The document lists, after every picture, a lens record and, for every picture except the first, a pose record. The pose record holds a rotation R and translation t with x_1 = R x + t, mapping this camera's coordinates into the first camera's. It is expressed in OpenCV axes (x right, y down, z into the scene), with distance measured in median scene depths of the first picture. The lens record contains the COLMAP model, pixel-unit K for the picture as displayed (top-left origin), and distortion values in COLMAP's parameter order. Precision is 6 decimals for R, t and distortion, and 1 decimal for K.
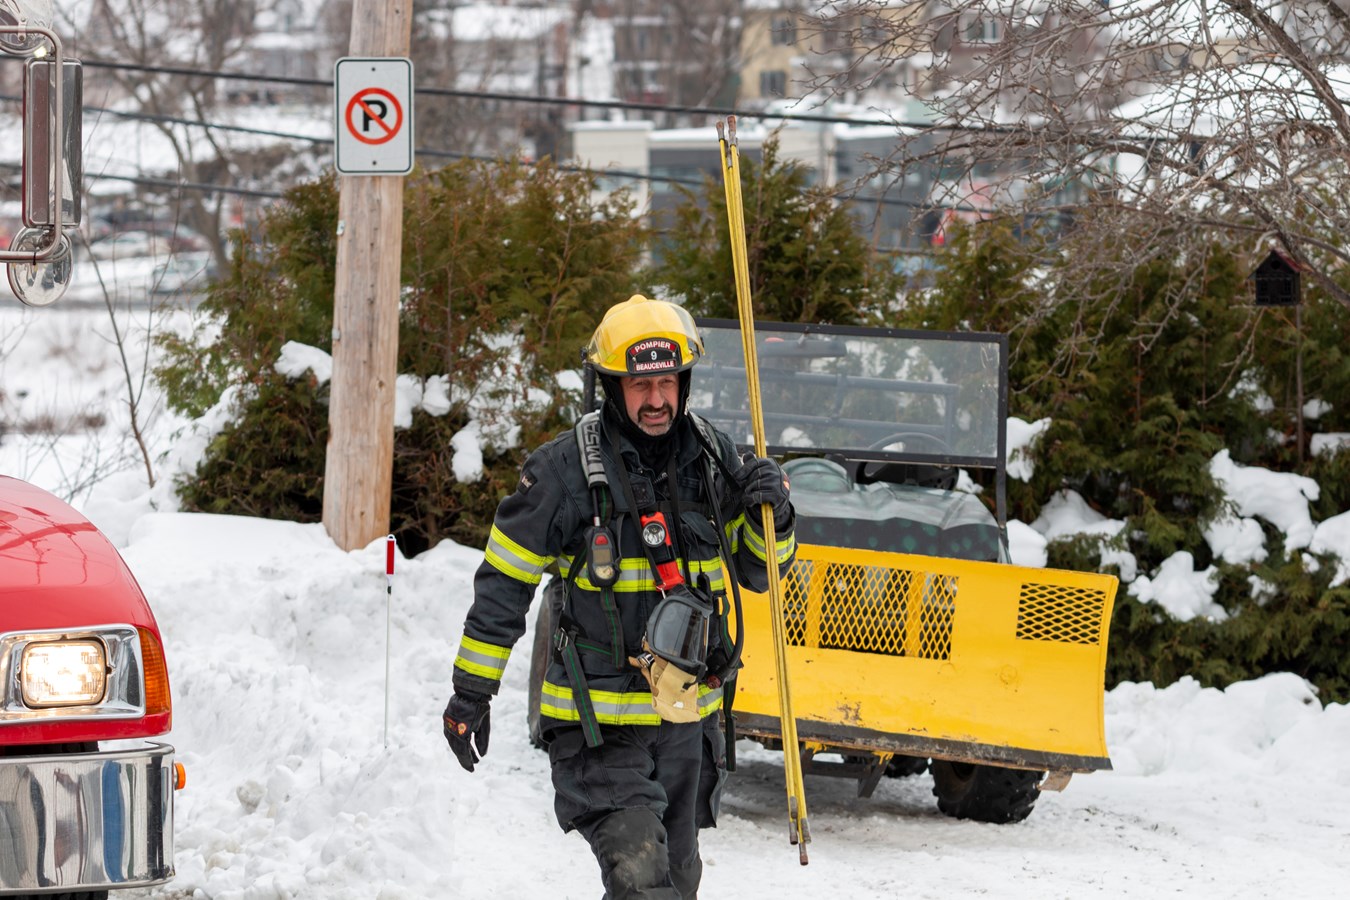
lens RADIAL K [[3681.0, 0, 675.0], [0, 3681.0, 450.0], [0, 0, 1]] dist [-0.074669, 0.643577]
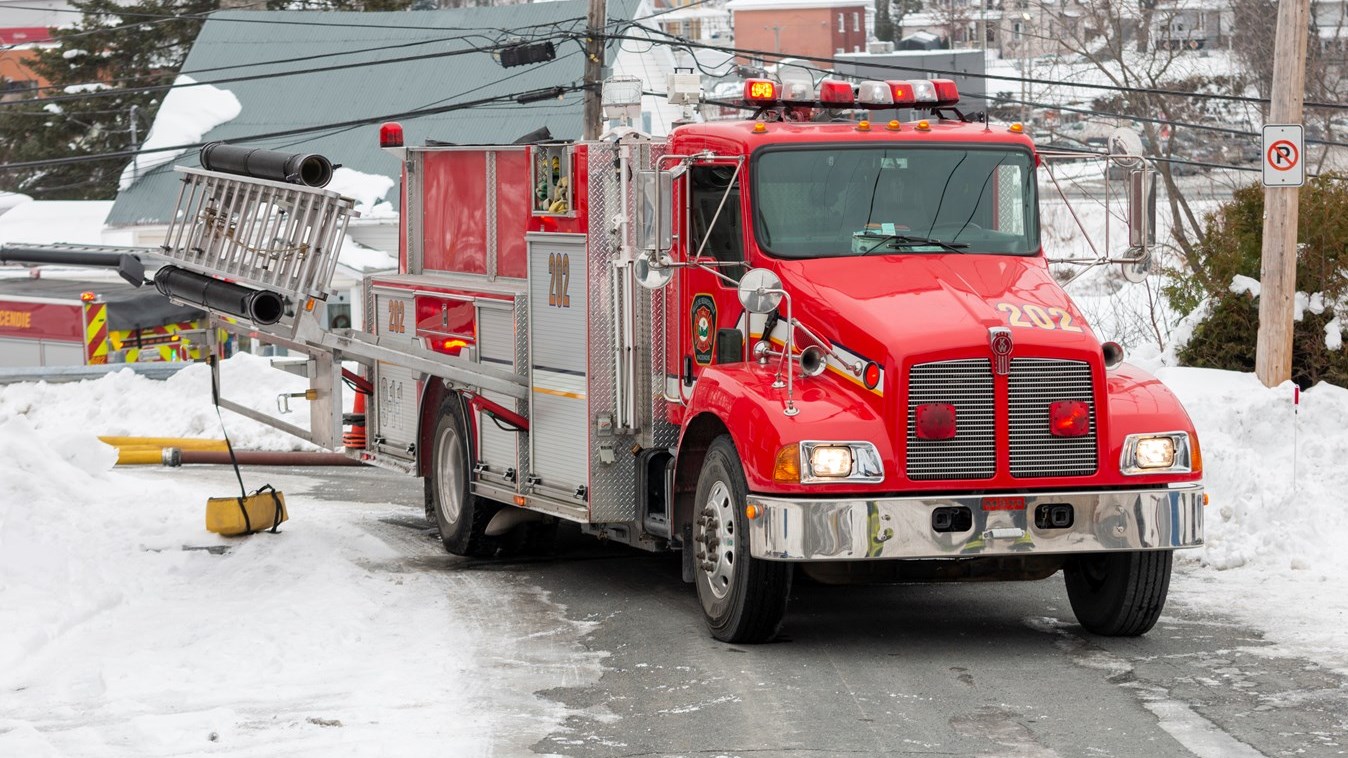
lens RADIAL K [[5167.2, 0, 674.0], [0, 5167.2, 379.0], [0, 0, 1]] dist [0.169565, -9.519821]
pose [[0.984271, 0.001190, -0.176660, 0.077391], [0.007231, 0.998868, 0.047019, -0.102225], [0.176516, -0.047557, 0.983148, -1.633508]]
